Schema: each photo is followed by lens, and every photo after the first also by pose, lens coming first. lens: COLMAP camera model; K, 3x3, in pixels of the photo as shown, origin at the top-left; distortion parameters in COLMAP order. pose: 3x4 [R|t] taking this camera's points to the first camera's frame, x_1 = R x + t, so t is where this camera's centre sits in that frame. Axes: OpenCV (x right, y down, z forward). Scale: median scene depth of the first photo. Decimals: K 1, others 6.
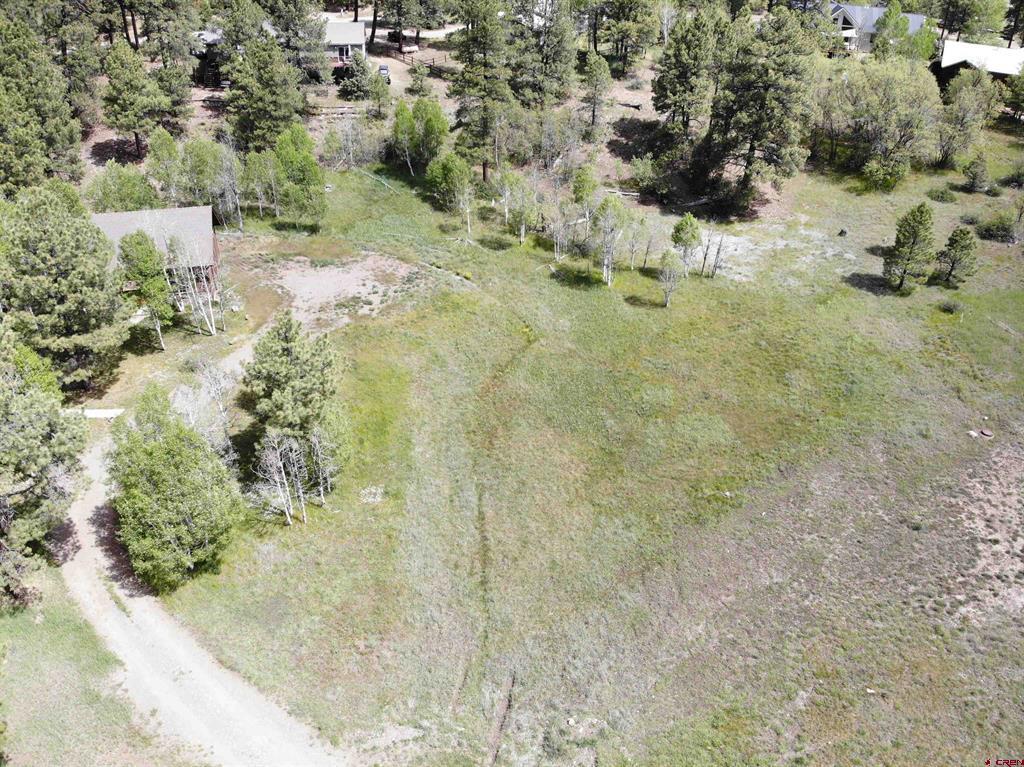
lens RADIAL K [[762.6, 0, 513.5], [0, 762.6, 387.9], [0, 0, 1]] dist [0.025634, -0.131465]
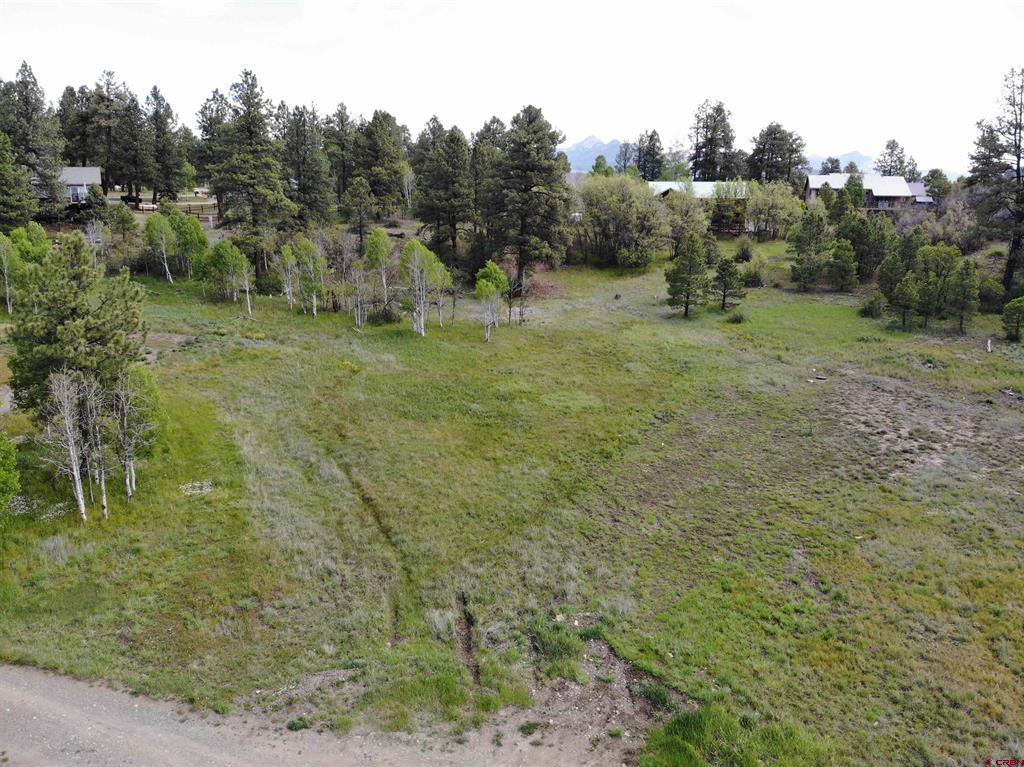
lens RADIAL K [[762.6, 0, 522.0], [0, 762.6, 377.0], [0, 0, 1]] dist [0.025634, -0.131465]
pose [[0.930167, -0.080923, 0.358109, -0.120601], [0.192819, 0.937730, -0.288935, 0.254724], [-0.312428, 0.337808, 0.887848, 0.170360]]
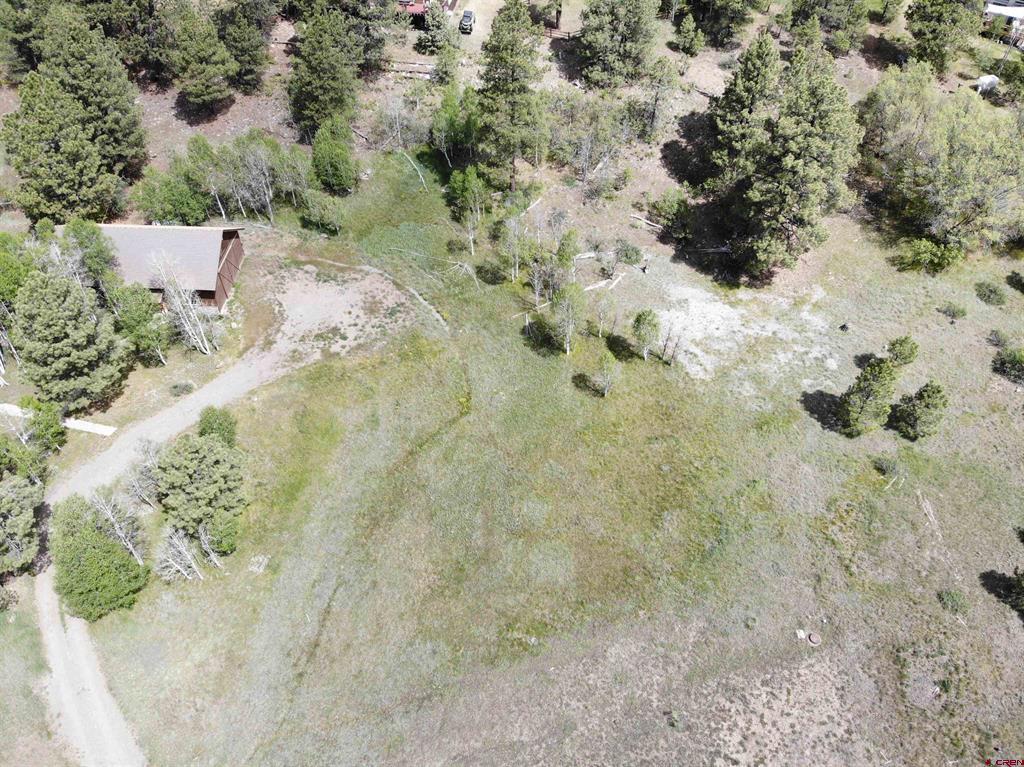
lens RADIAL K [[762.6, 0, 516.4], [0, 762.6, 389.5], [0, 0, 1]] dist [0.025634, -0.131465]
pose [[0.955654, 0.209405, -0.207060, 0.342531], [-0.148077, 0.949455, 0.276781, -0.442684], [0.254554, -0.233846, 0.938359, -0.003859]]
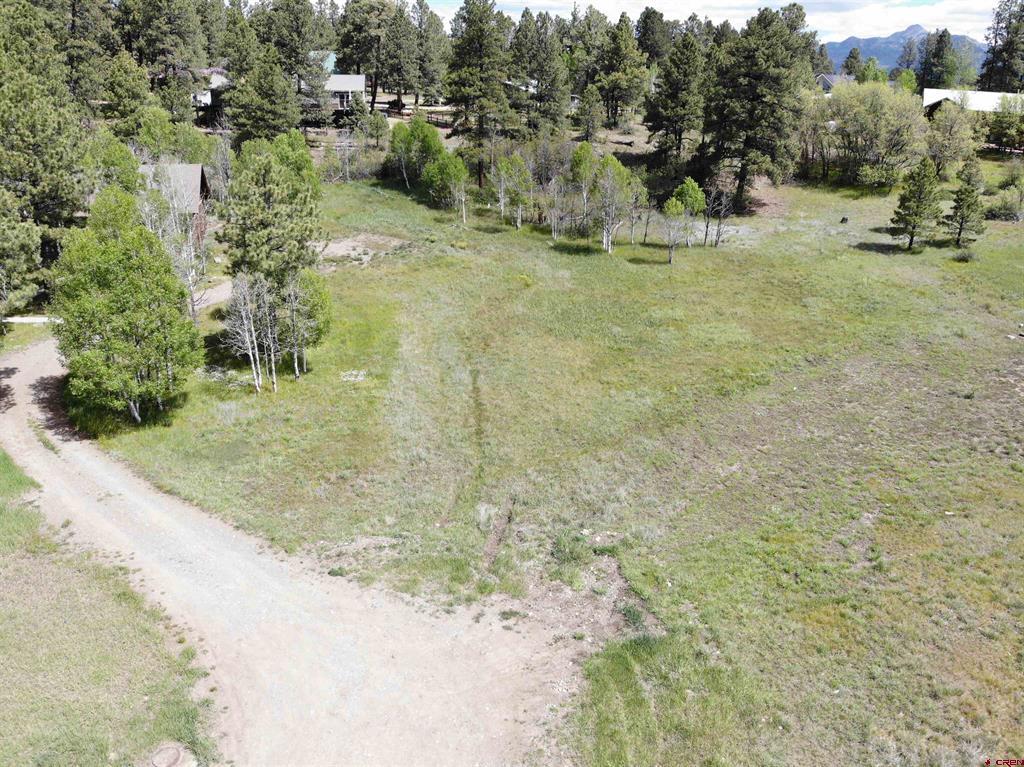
lens RADIAL K [[762.6, 0, 513.2], [0, 762.6, 387.5], [0, 0, 1]] dist [0.025634, -0.131465]
pose [[0.999966, -0.005804, 0.005841, -0.003167], [0.006824, 0.981095, -0.193409, 0.265112], [-0.004608, 0.193442, 0.981101, 0.106050]]
